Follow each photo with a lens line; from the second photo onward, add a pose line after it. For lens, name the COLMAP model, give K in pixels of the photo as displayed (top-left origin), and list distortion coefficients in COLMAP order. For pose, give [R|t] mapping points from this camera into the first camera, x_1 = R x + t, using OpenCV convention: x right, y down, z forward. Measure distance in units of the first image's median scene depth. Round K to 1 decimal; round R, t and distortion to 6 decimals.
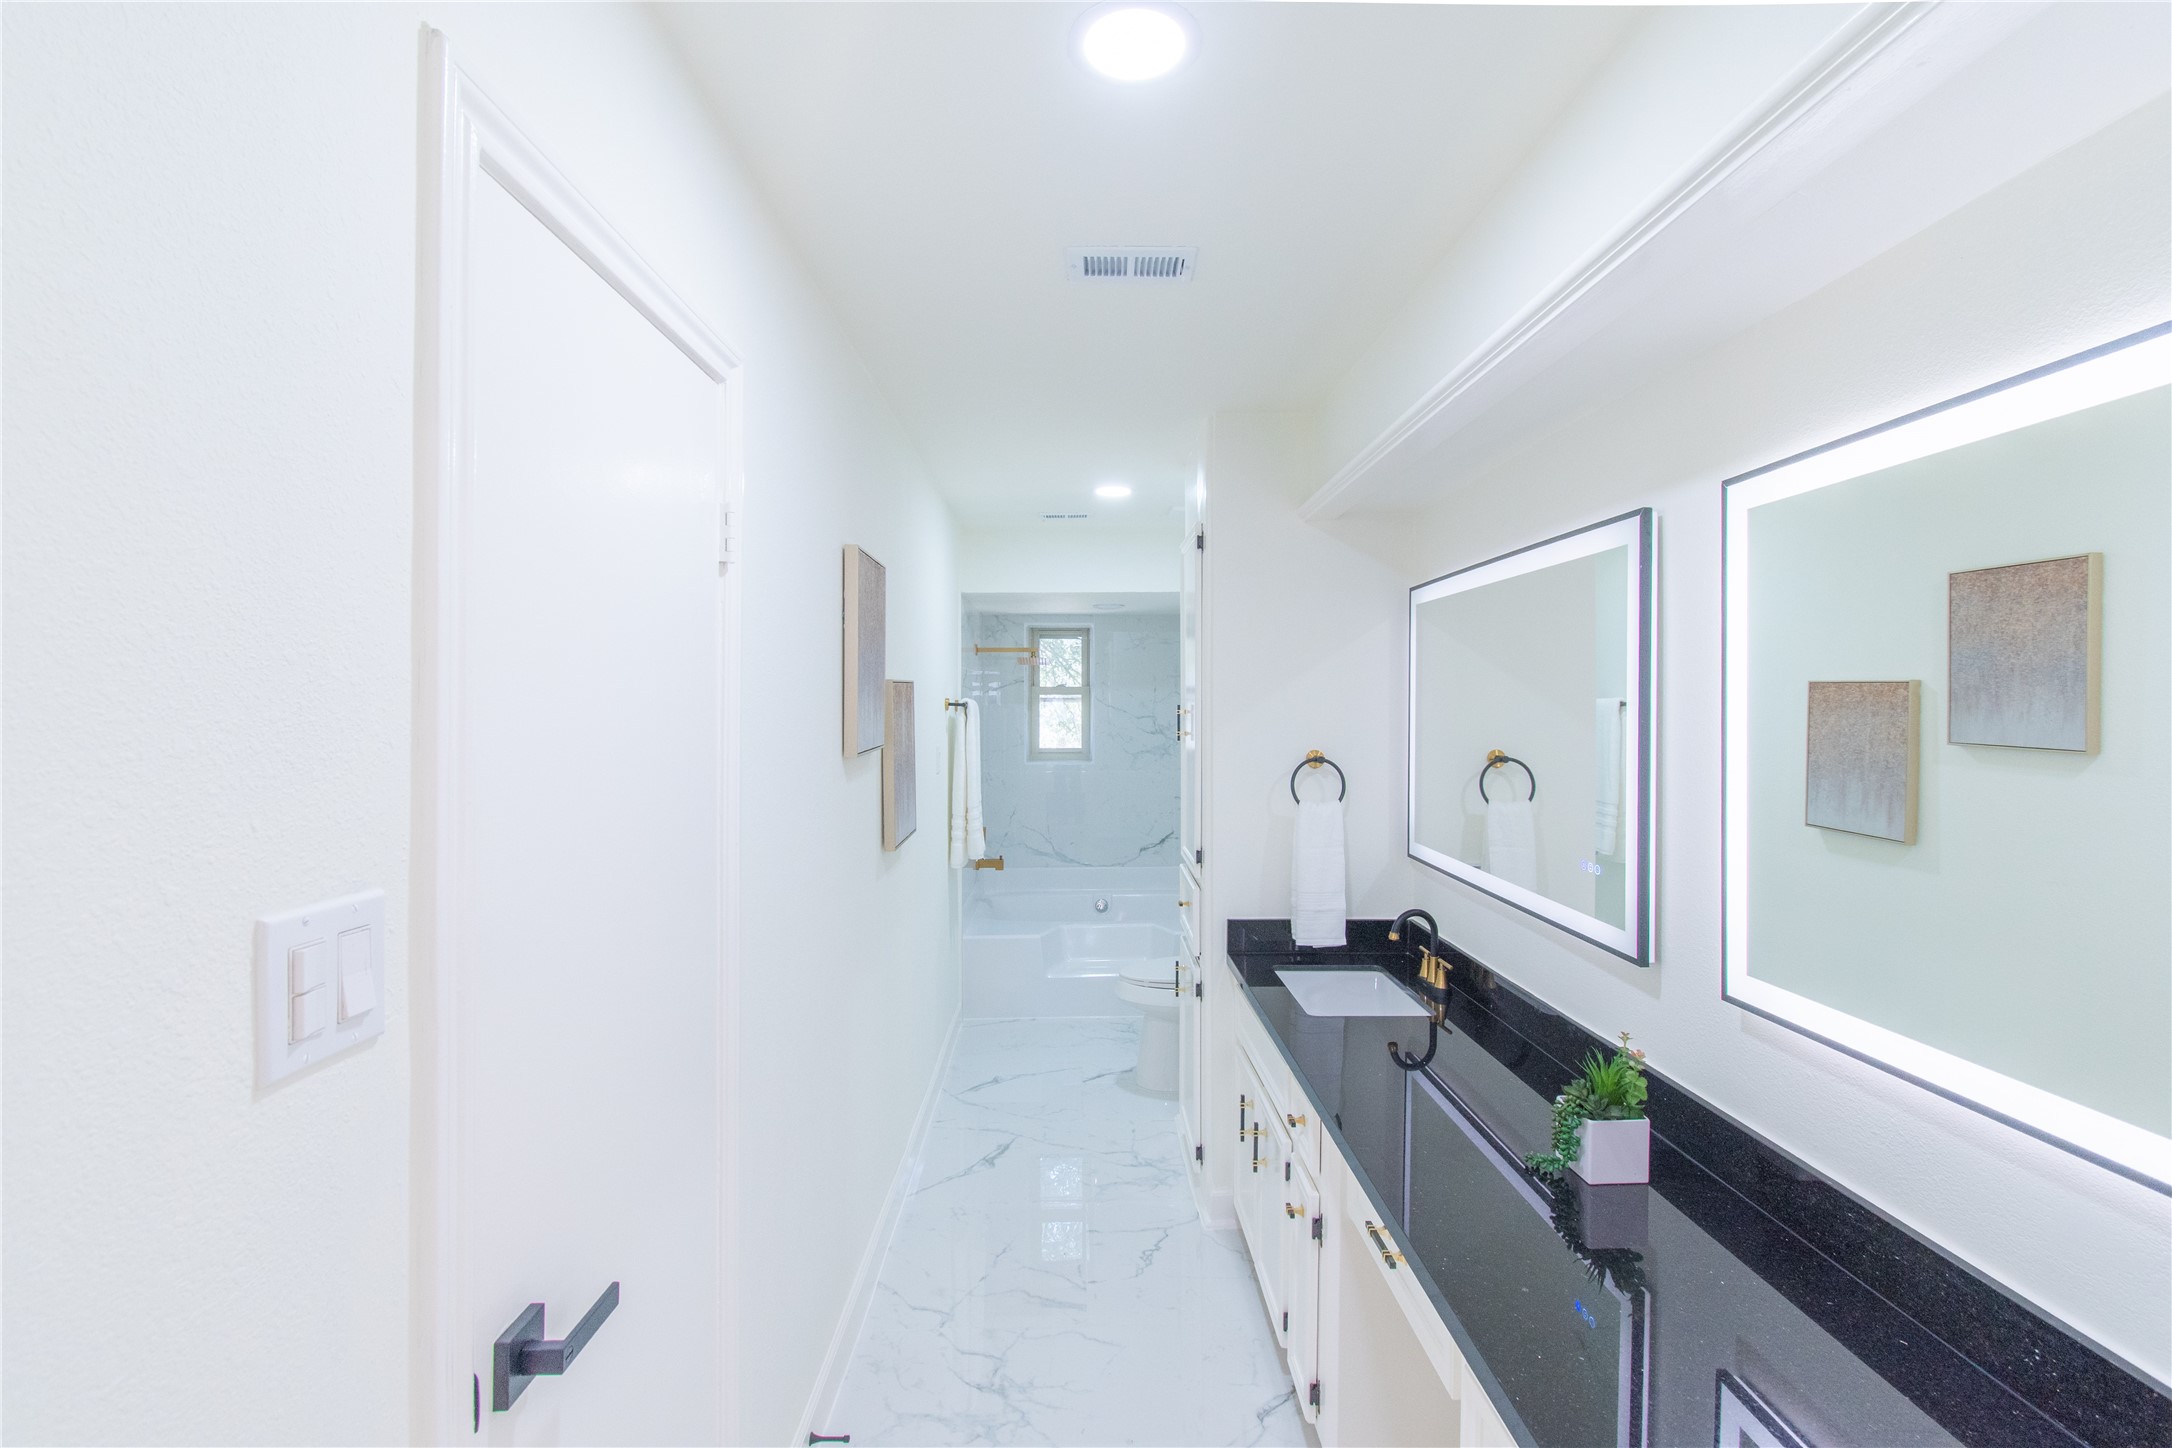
lens RADIAL K [[965.0, 0, 1090.9], [0, 965.0, 716.2], [0, 0, 1]] dist [-0.002107, -0.000222]
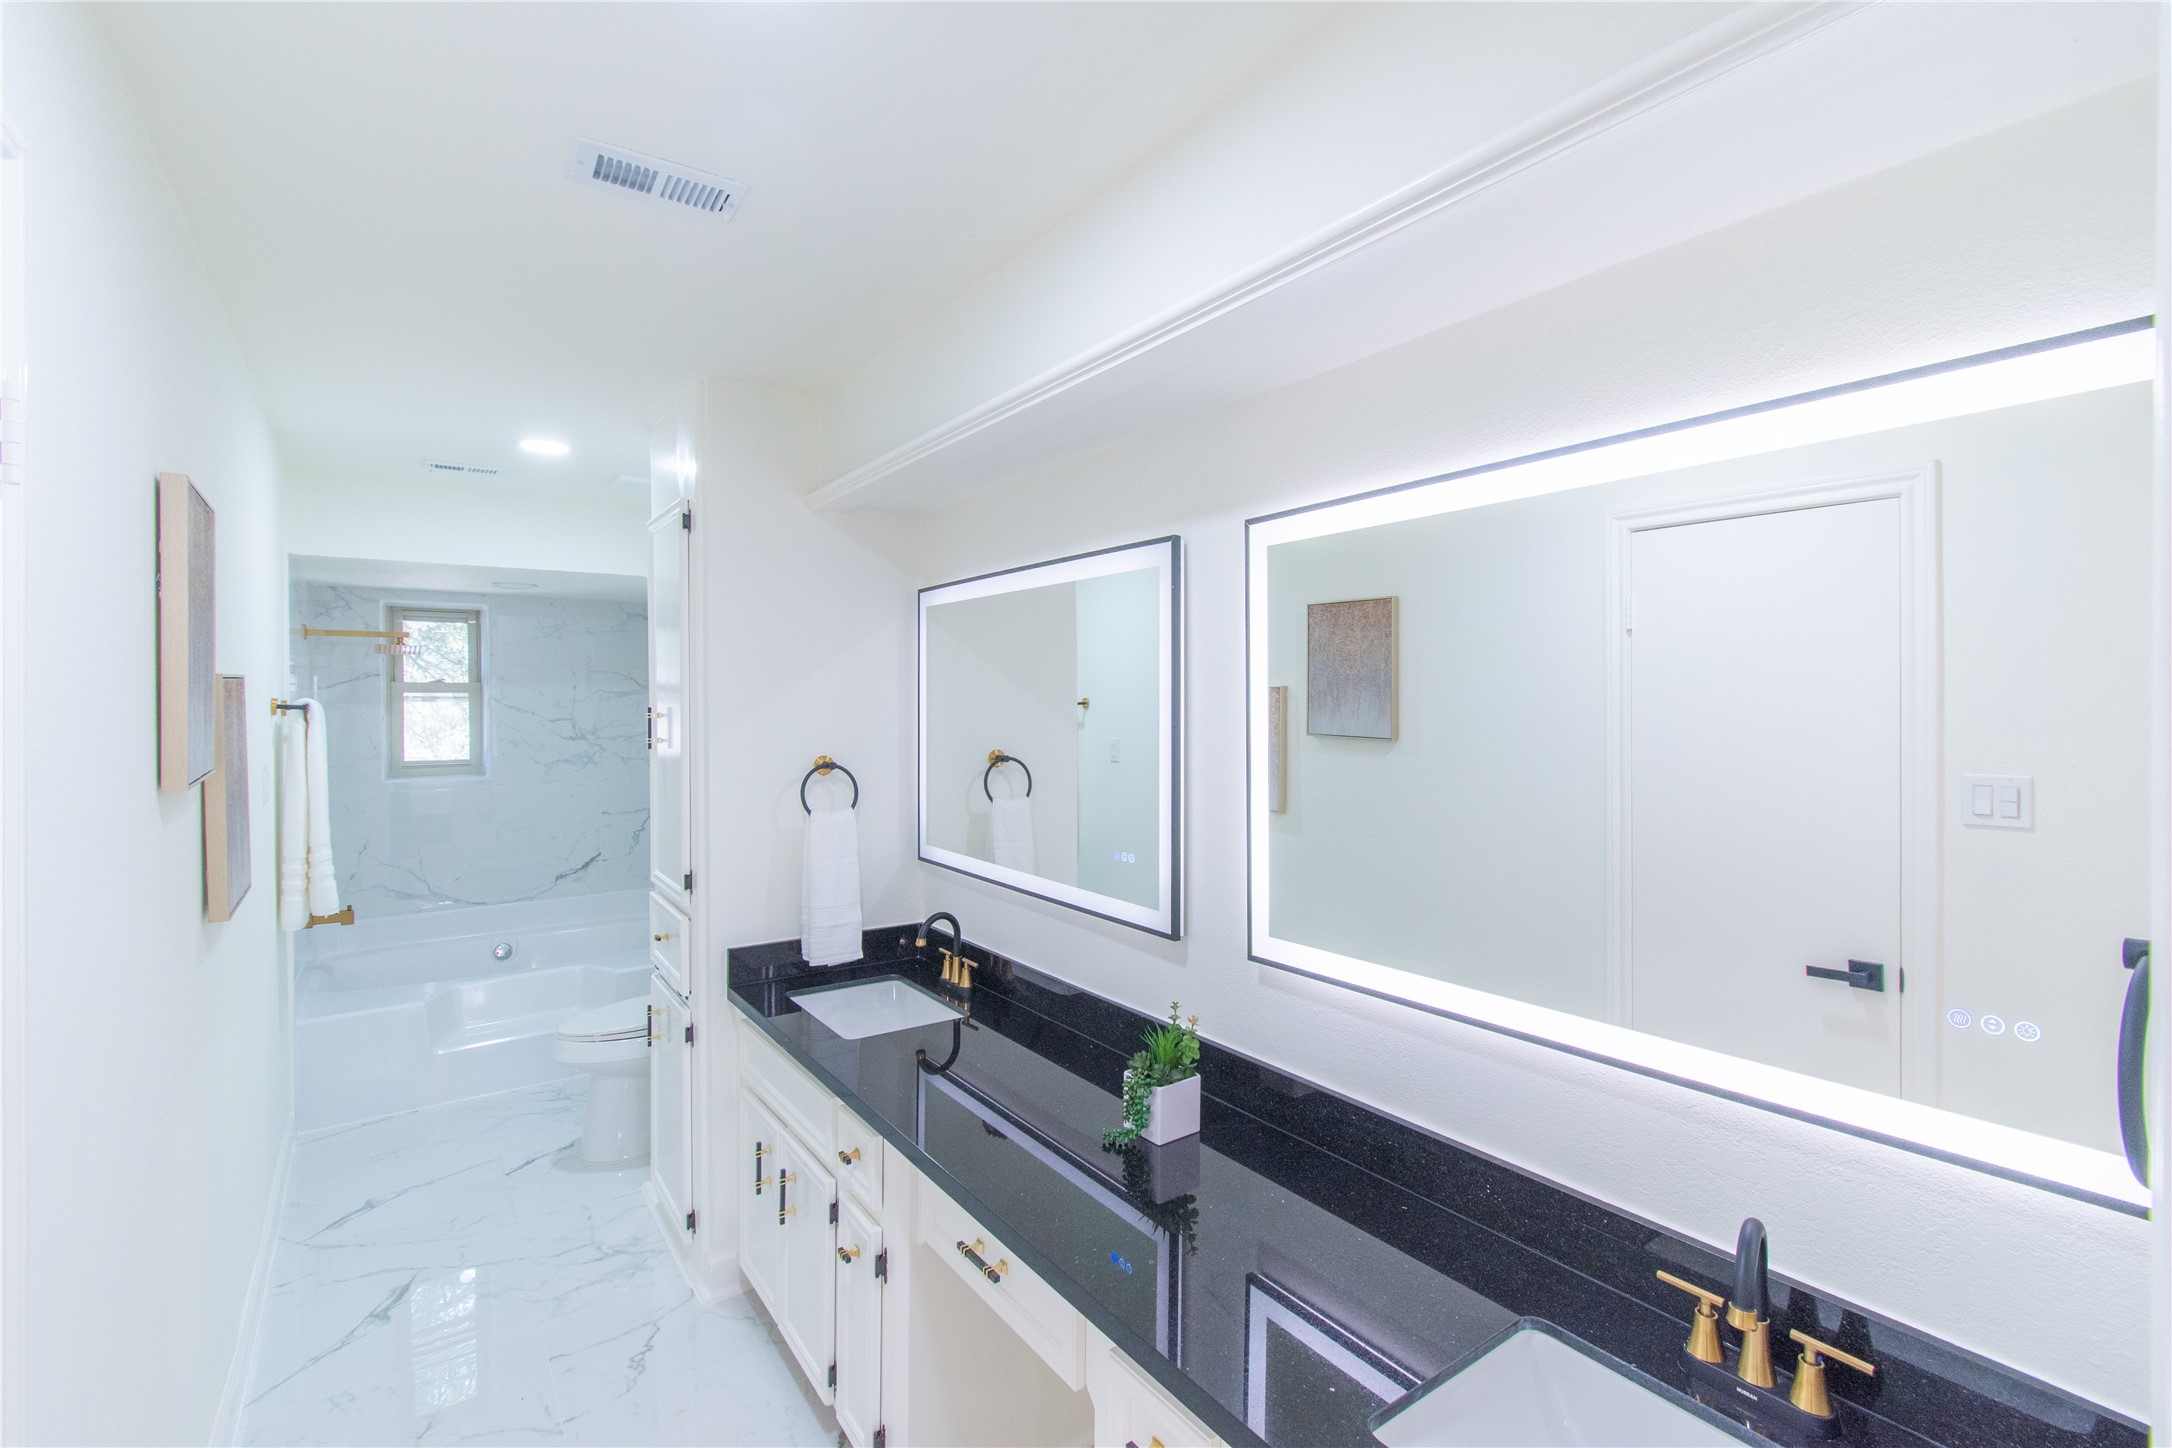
lens RADIAL K [[980.9, 0, 1118.1], [0, 980.9, 714.9], [0, 0, 1]] dist [0.000184, -0.000615]
pose [[0.821060, -0.009535, 0.570763, -0.085628], [0.008720, 0.999953, 0.004161, -0.006512], [-0.570776, 0.001561, 0.821105, 0.057701]]
